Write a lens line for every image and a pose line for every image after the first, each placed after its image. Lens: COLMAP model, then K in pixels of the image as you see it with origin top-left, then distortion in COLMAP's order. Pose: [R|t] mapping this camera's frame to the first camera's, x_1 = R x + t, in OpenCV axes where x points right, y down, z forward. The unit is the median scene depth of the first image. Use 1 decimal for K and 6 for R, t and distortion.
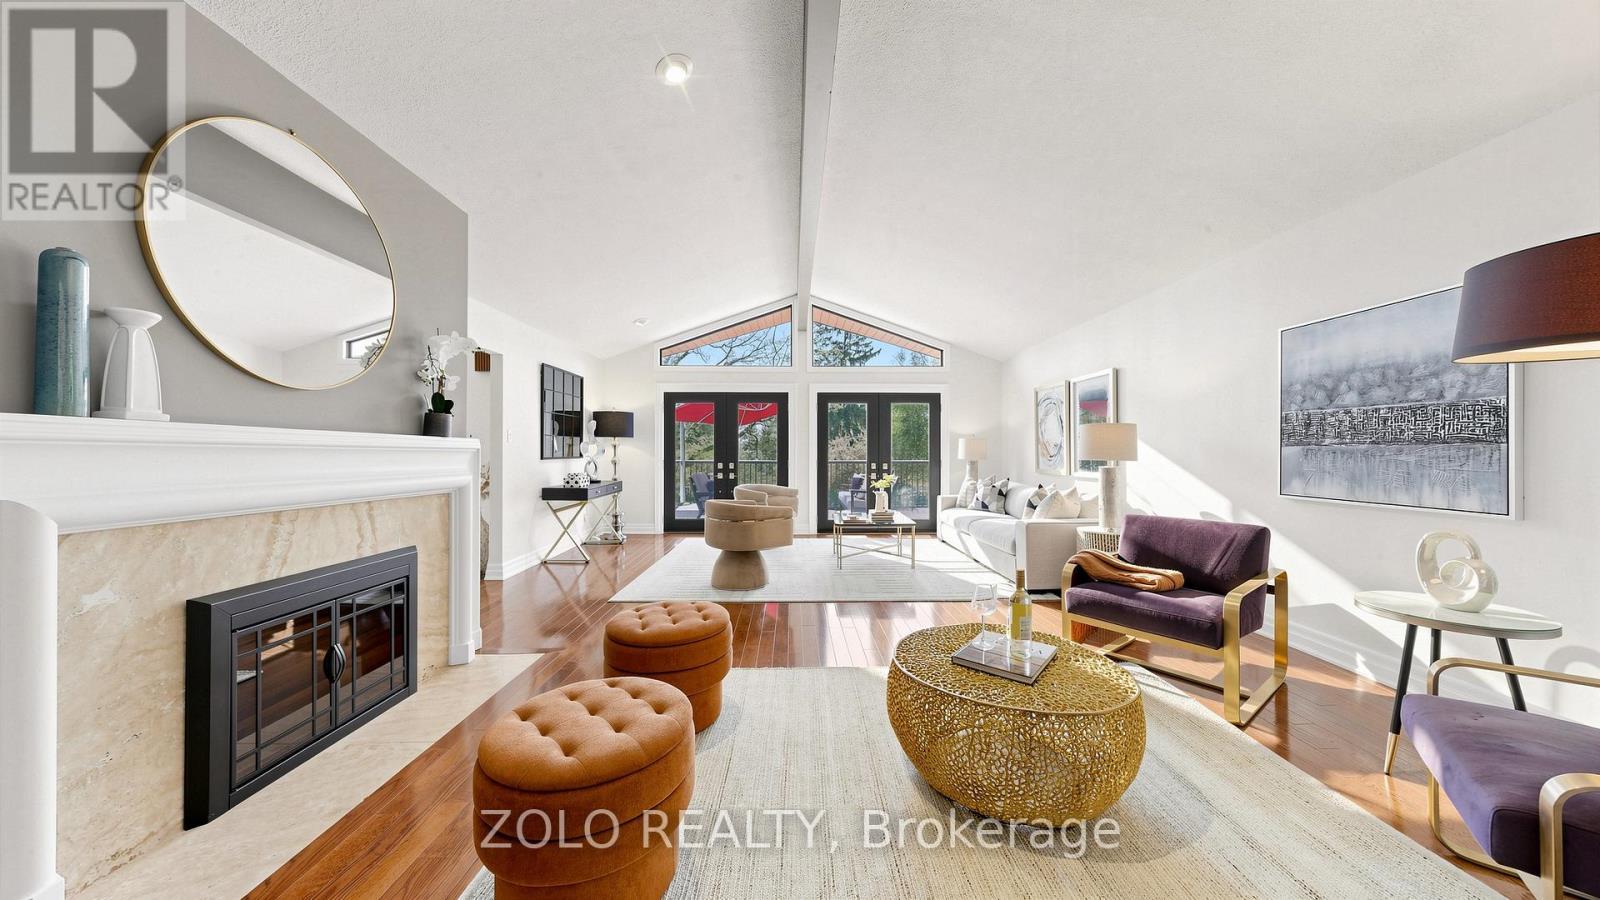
lens RADIAL K [[512.7, 0, 800.5], [0, 512.7, 454.4], [0, 0, 1]] dist [-0.000255, 0.000044]
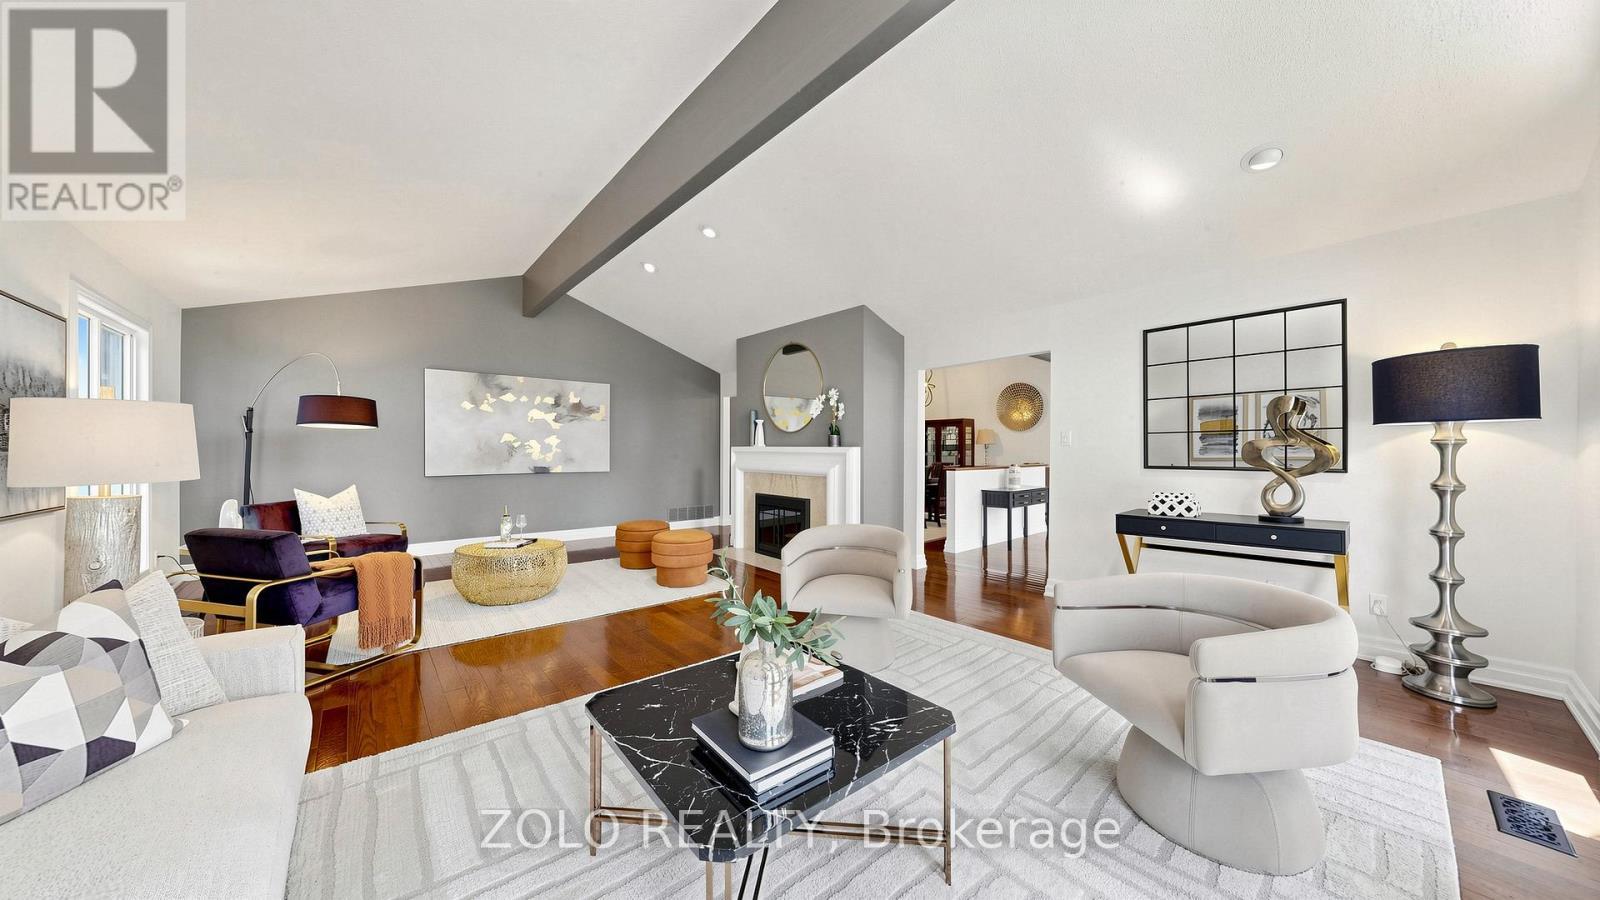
lens RADIAL K [[512.7, 0, 798.0], [0, 512.7, 441.0], [0, 0, 1]] dist [-0.000255, 0.000044]
pose [[-0.765782, 0.001775, -0.643098, 0.357768], [0.005245, 0.999980, -0.003485, -0.032234], [0.643079, -0.006042, -0.765776, 1.425895]]
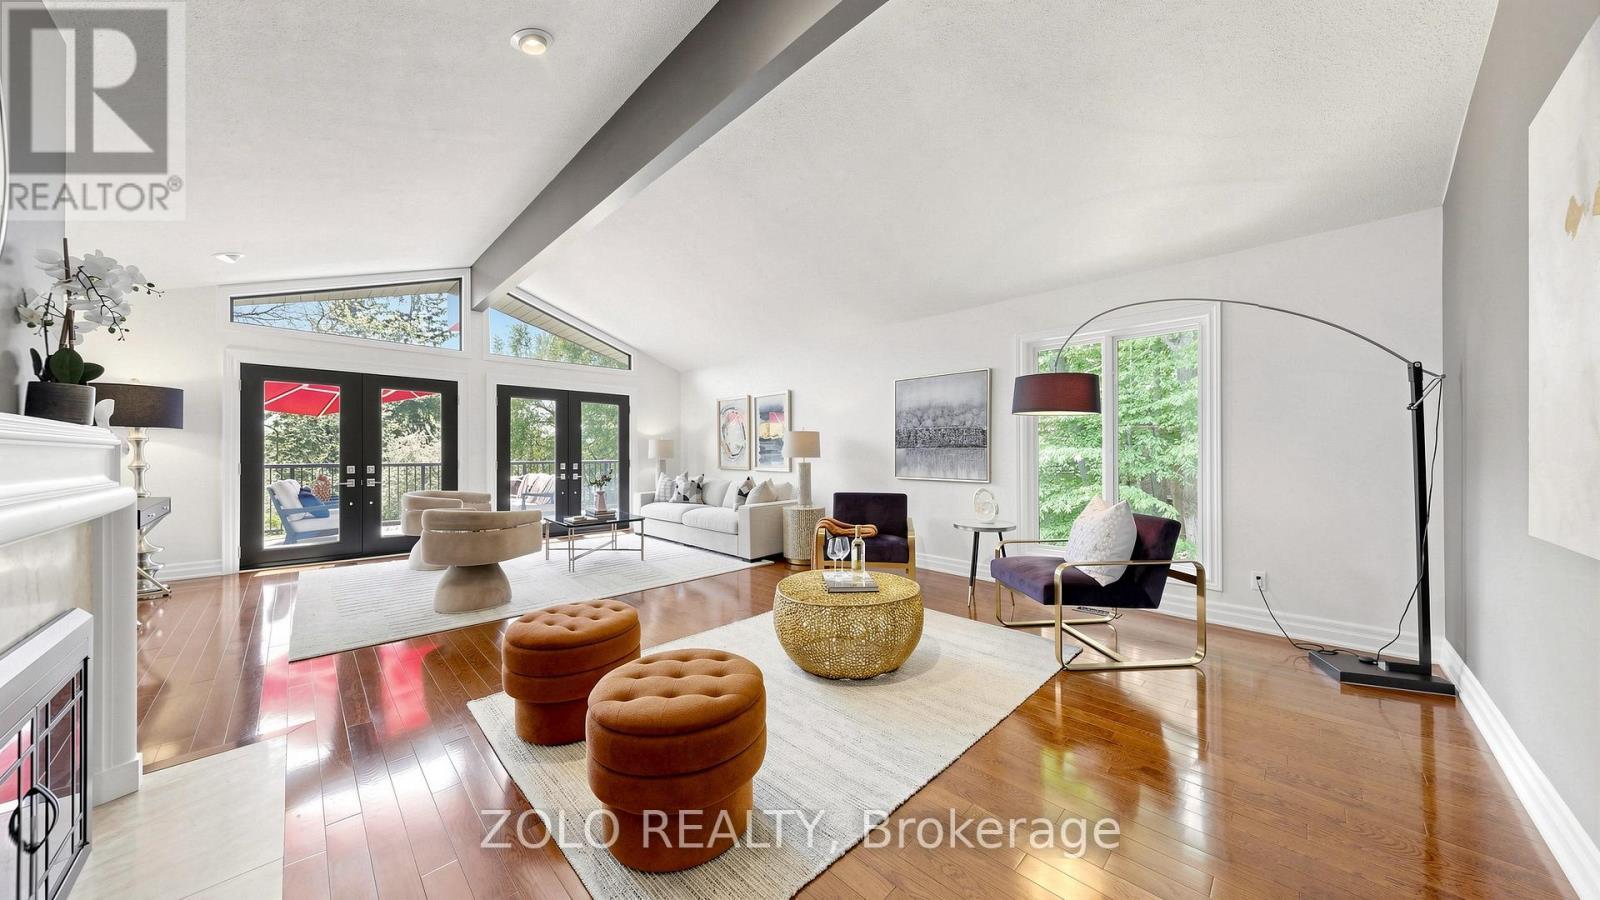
lens RADIAL K [[512.7, 0, 805.0], [0, 512.7, 451.4], [0, 0, 1]] dist [-0.000255, 0.000044]
pose [[0.717915, -0.000810, 0.696131, -0.316446], [0.003504, 0.999991, -0.002450, -0.001491], [-0.696122, 0.004198, 0.717911, -0.012137]]
